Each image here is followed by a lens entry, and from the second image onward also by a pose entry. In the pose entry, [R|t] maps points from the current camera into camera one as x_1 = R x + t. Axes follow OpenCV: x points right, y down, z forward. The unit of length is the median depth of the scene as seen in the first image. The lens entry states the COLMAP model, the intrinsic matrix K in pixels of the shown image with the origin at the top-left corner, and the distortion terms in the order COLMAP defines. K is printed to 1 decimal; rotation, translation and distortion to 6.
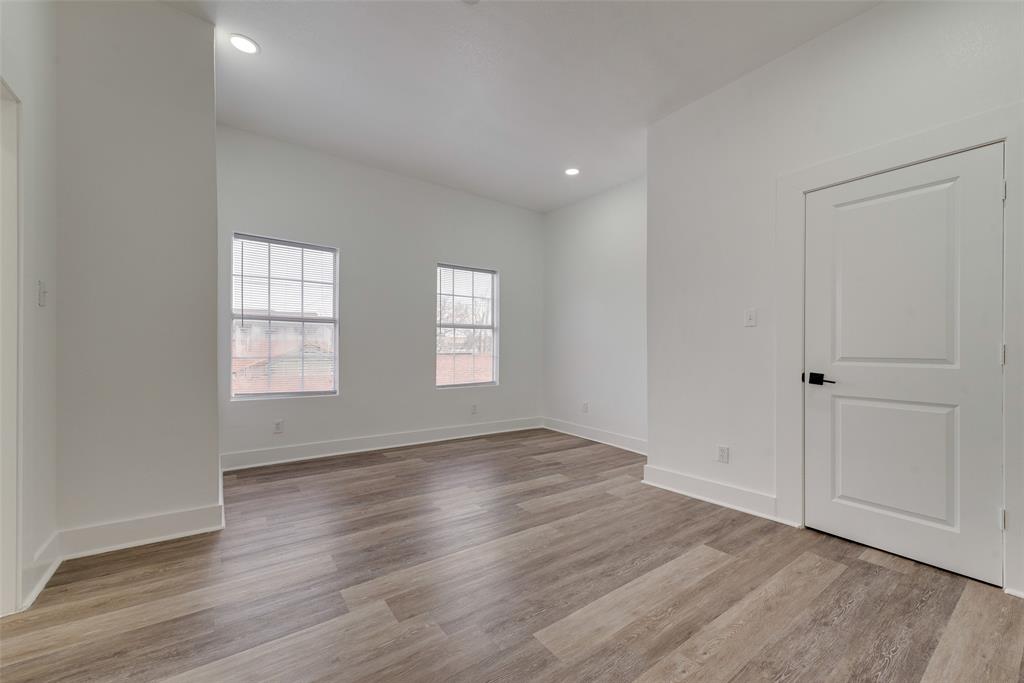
lens RADIAL K [[402.8, 0, 511.1], [0, 402.8, 345.1], [0, 0, 1]] dist [0.015020, -0.004564]
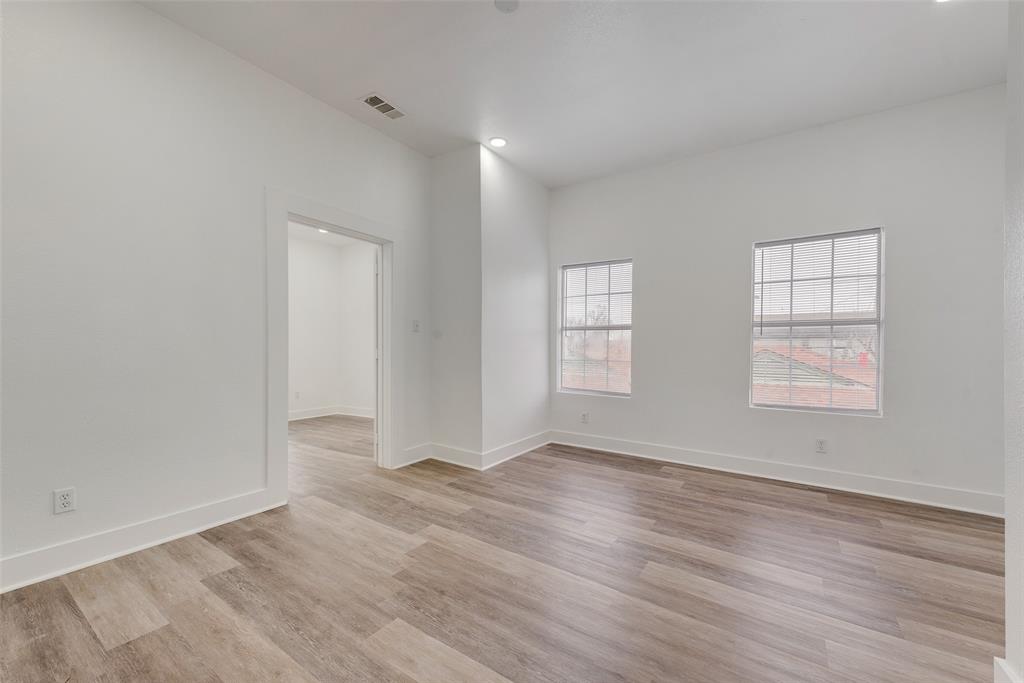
lens RADIAL K [[402.8, 0, 511.5], [0, 402.8, 351.4], [0, 0, 1]] dist [0.015020, -0.004564]
pose [[0.338982, 0.000993, -0.940792, 0.651876], [-0.000754, 0.999999, 0.000784, 0.002587], [0.940793, 0.000444, 0.338983, 0.512403]]
